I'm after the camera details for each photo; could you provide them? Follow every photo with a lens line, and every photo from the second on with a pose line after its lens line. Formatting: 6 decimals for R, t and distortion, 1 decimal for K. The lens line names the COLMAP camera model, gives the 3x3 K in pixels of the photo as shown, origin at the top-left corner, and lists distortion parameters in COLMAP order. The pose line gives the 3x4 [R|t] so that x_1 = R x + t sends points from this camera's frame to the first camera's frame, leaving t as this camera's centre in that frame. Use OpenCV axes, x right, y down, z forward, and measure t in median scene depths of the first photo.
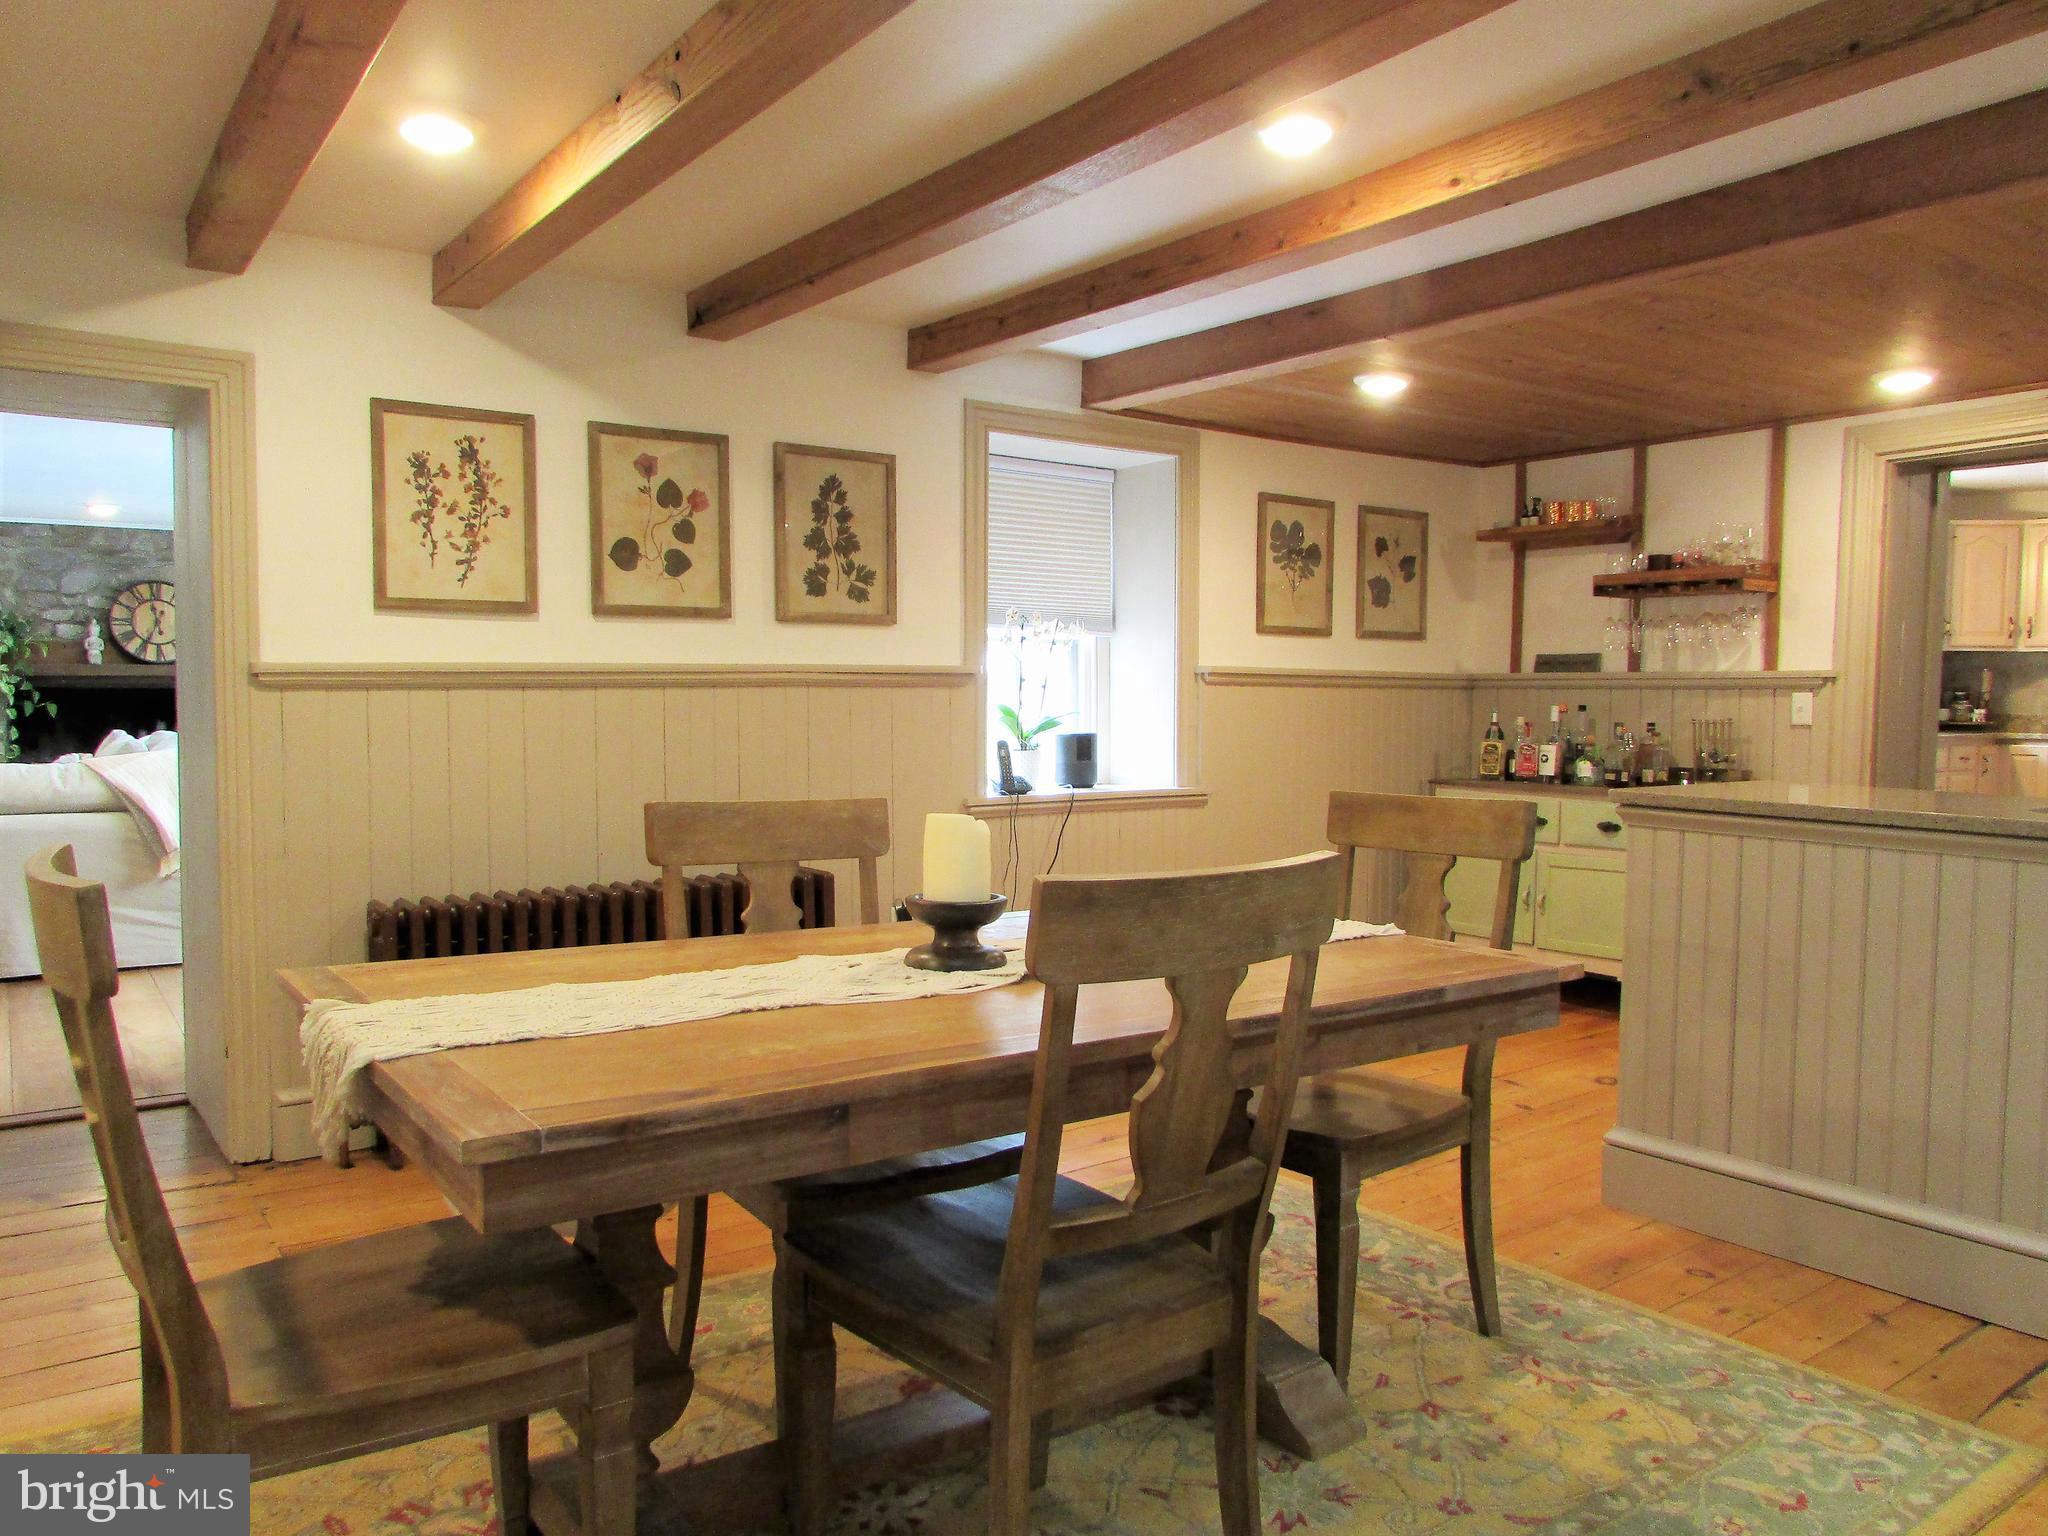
lens RADIAL K [[1455.6, 0, 1014.3], [0, 1455.6, 765.1], [0, 0, 1]] dist [-0.001666, -0.003914]
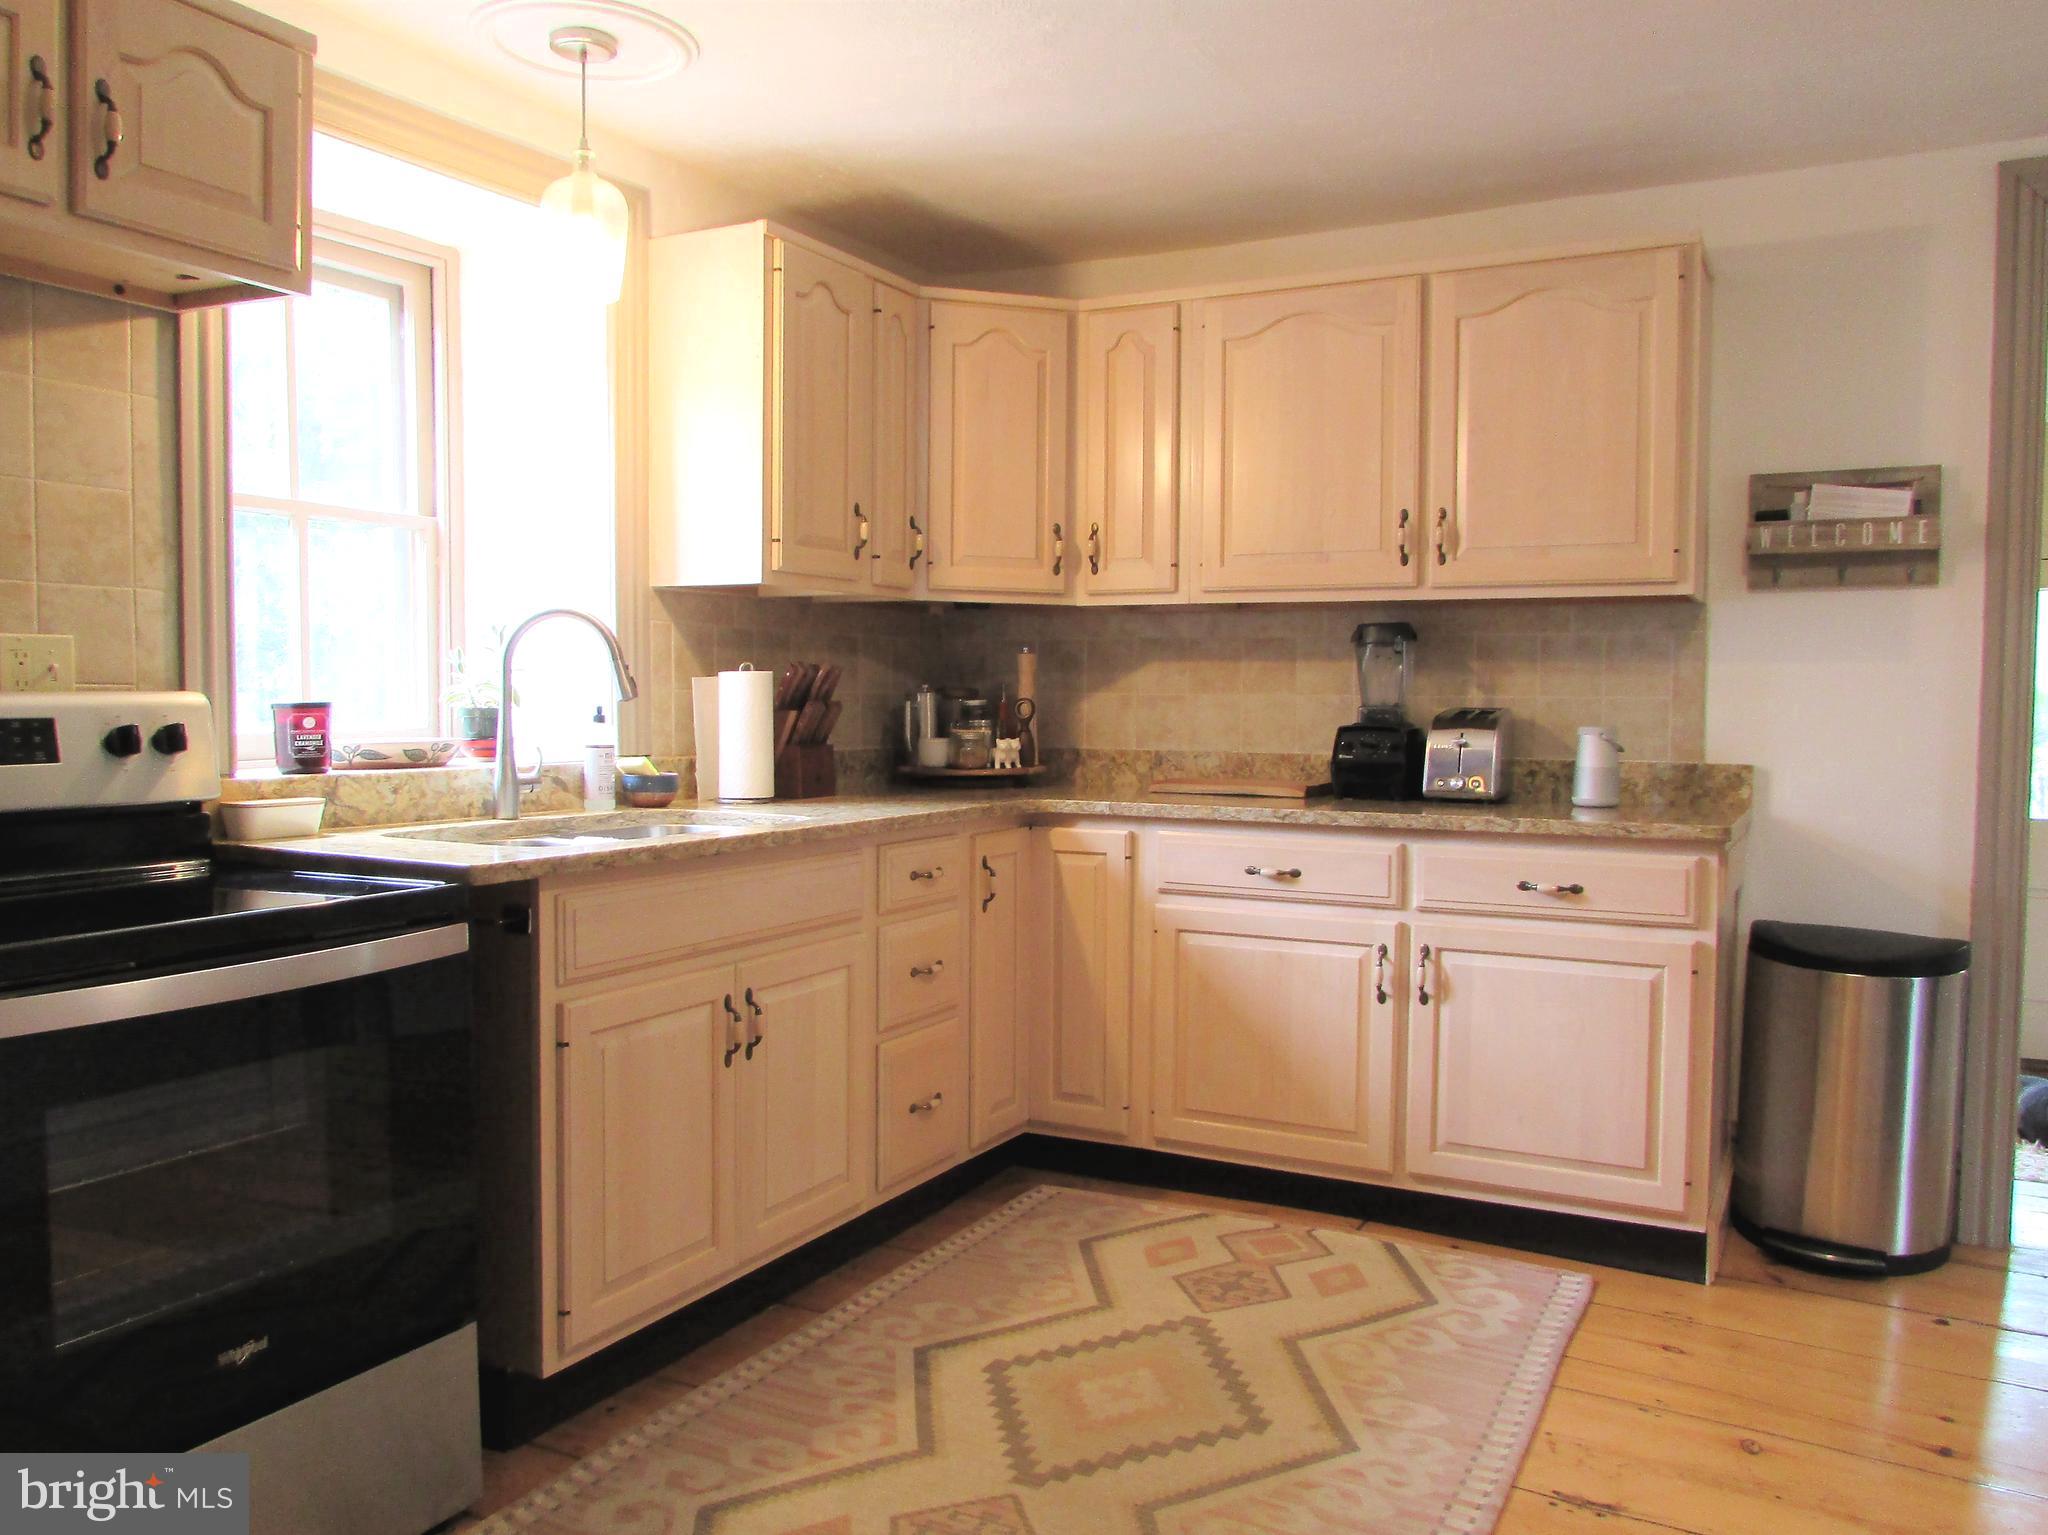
lens RADIAL K [[1455.6, 0, 1024.0], [0, 1455.6, 761.6], [0, 0, 1]] dist [-0.001666, -0.003914]
pose [[0.913474, -0.026184, 0.406053, 0.499769], [0.025072, 0.999653, 0.008060, -0.035651], [-0.406124, 0.002818, 0.913814, 0.610937]]
